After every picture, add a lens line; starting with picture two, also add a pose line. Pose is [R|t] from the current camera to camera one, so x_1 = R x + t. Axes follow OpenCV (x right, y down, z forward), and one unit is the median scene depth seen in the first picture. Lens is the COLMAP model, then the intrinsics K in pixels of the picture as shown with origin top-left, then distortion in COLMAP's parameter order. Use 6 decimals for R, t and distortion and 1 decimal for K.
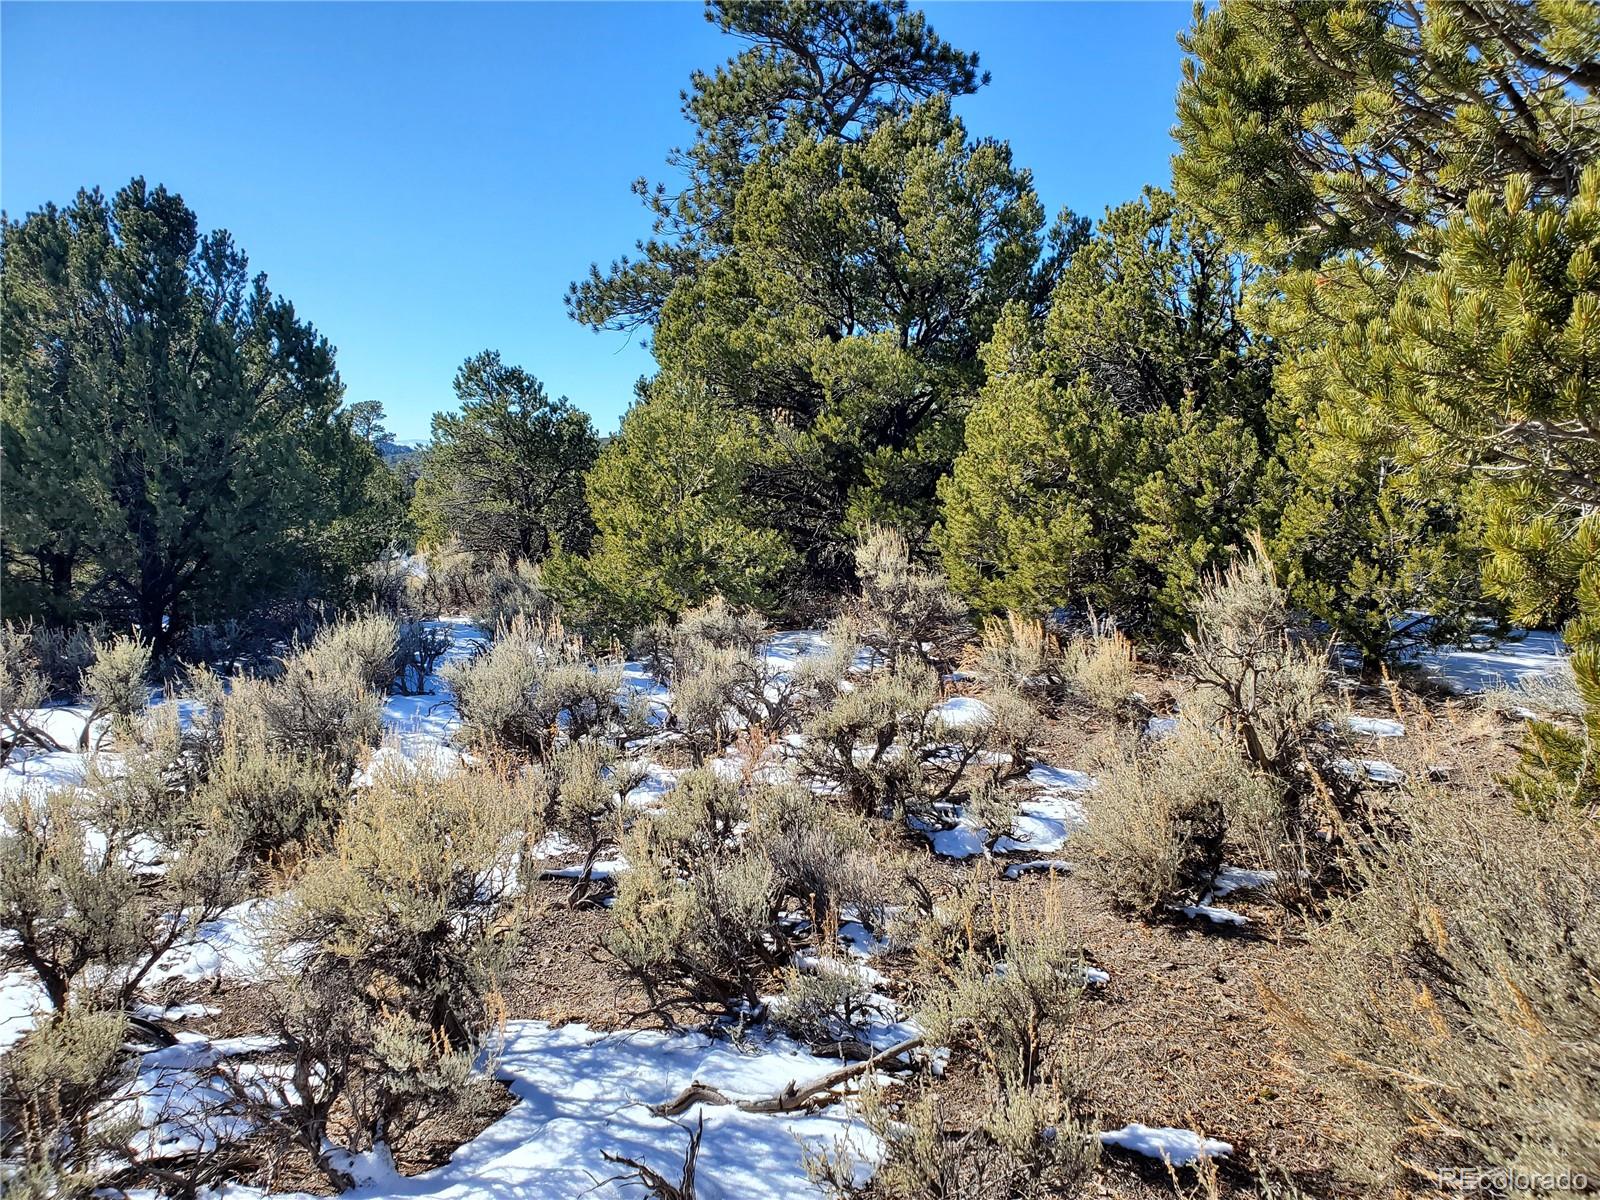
lens RADIAL K [[1212.2, 0, 799.2], [0, 1212.2, 604.4], [0, 0, 1]] dist [0.013008, -0.001682]
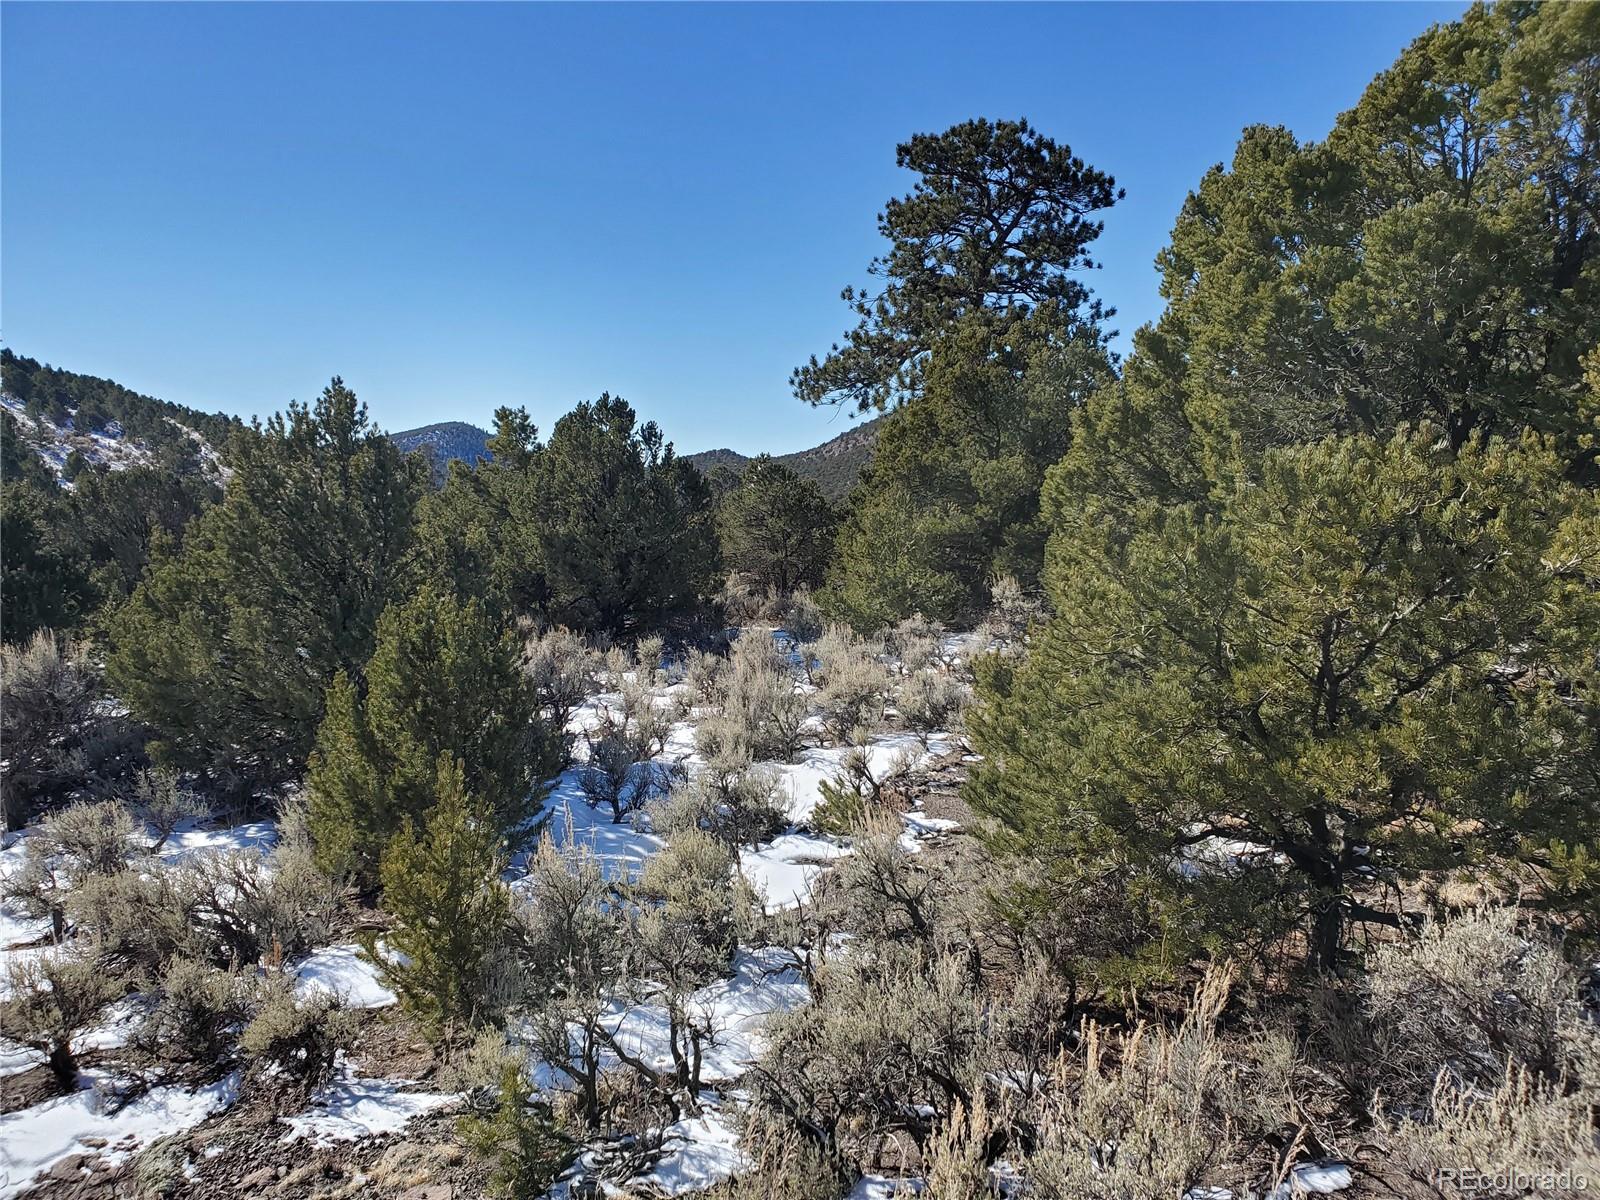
lens RADIAL K [[1212.2, 0, 798.4], [0, 1212.2, 612.4], [0, 0, 1]] dist [0.013008, -0.001682]
pose [[0.988113, -0.009816, -0.153414, 0.029393], [0.009461, 0.999951, -0.003039, -0.003235], [0.153436, 0.001551, 0.988157, -0.688109]]
